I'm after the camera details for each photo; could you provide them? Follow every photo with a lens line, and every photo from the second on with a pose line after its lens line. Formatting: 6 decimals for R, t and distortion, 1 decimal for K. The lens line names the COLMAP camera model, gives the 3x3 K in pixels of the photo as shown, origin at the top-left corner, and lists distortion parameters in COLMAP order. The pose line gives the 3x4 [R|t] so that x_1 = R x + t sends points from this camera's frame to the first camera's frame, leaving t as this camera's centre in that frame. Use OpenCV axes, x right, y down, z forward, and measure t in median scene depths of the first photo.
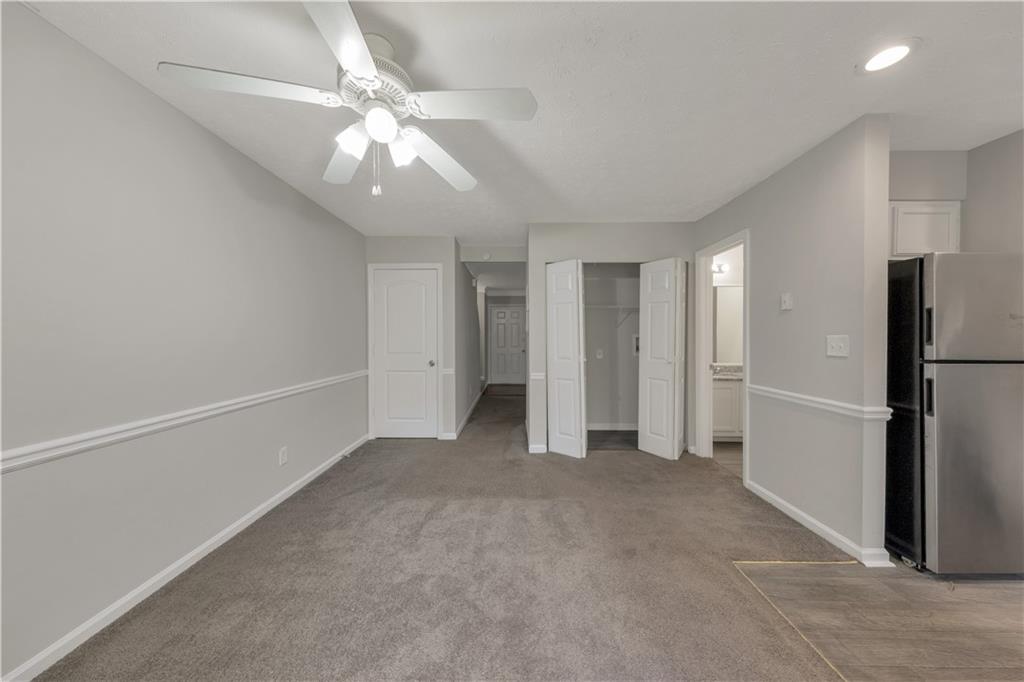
lens RADIAL K [[327.0, 0, 514.0], [0, 327.0, 337.6], [0, 0, 1]] dist [0.003720, -0.000190]
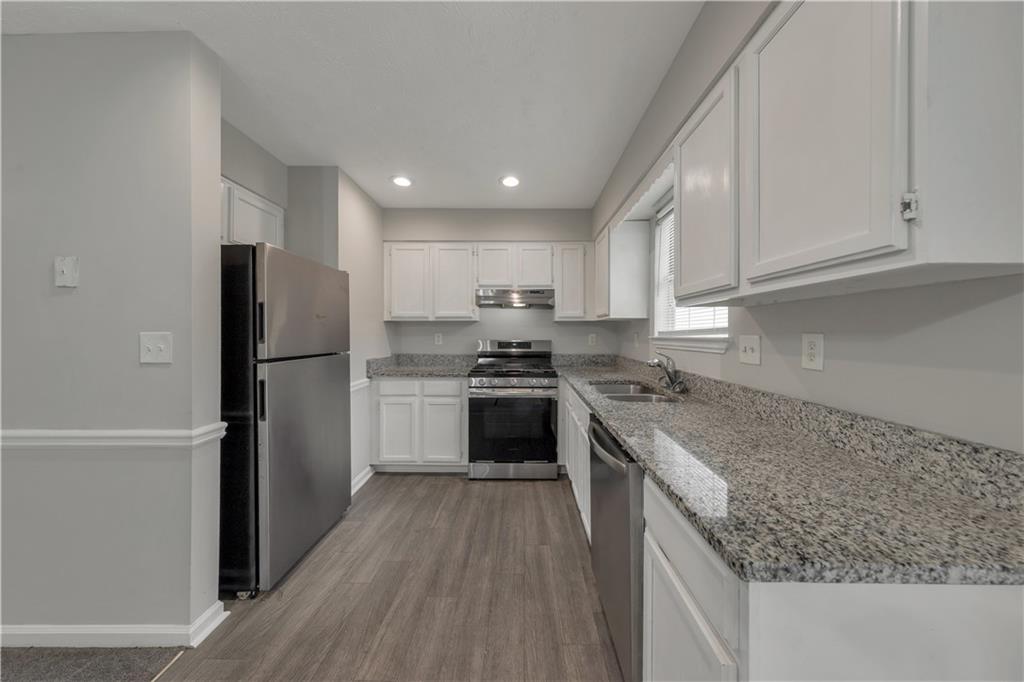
lens RADIAL K [[327.0, 0, 514.0], [0, 327.0, 335.6], [0, 0, 1]] dist [0.003720, -0.000190]
pose [[0.017059, -0.007617, 0.999825, 0.352699], [0.000725, 0.999971, 0.007606, -0.004565], [-0.999854, 0.000595, 0.017064, 0.273537]]
